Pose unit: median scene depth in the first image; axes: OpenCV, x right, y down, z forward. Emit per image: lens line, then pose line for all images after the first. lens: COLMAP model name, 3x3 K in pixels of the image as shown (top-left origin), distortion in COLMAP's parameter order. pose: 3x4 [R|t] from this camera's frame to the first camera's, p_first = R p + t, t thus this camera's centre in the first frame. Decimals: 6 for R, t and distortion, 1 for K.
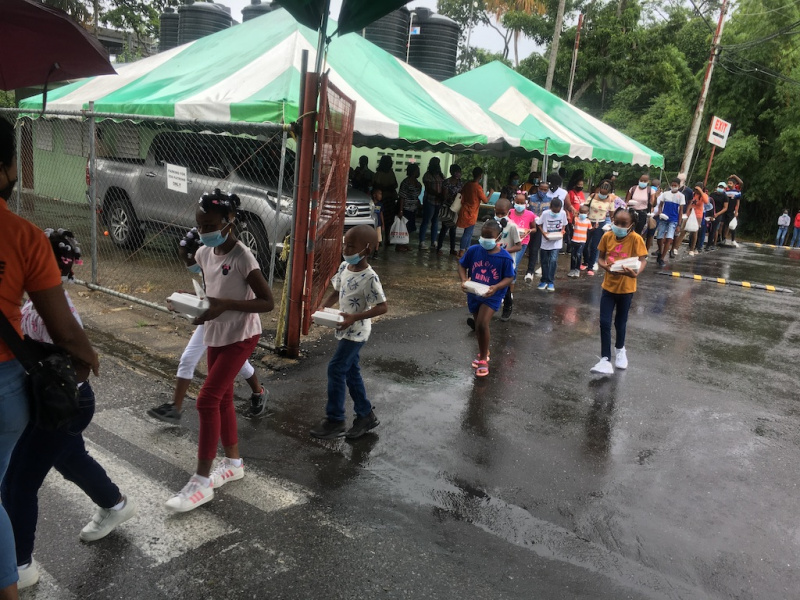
lens RADIAL K [[688.4, 0, 399.9], [0, 688.4, 300.6], [0, 0, 1]] dist [0.081069, -0.111218]
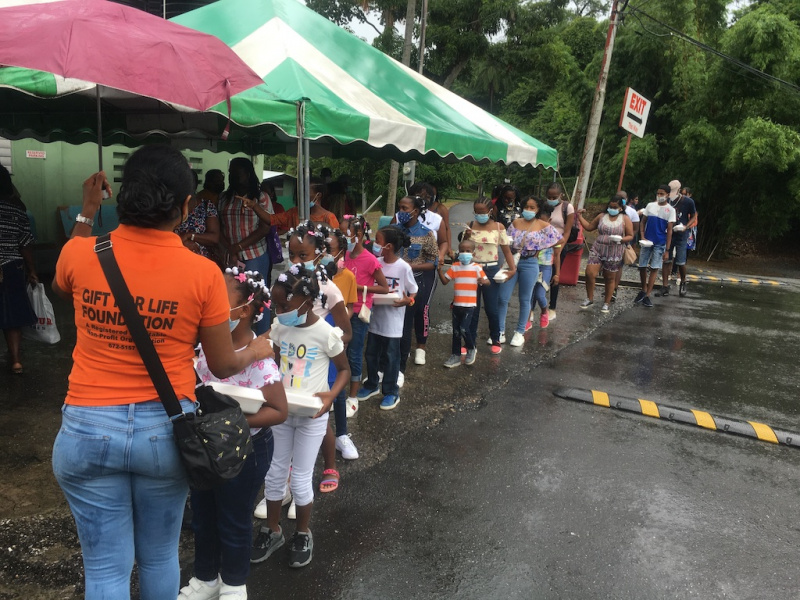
lens RADIAL K [[688.4, 0, 399.9], [0, 688.4, 300.6], [0, 0, 1]] dist [0.081069, -0.111218]
pose [[0.989970, -0.047274, 0.133133, 0.078147], [0.049253, 0.998719, -0.011609, -0.037730], [-0.132414, 0.018049, 0.991030, 0.211218]]
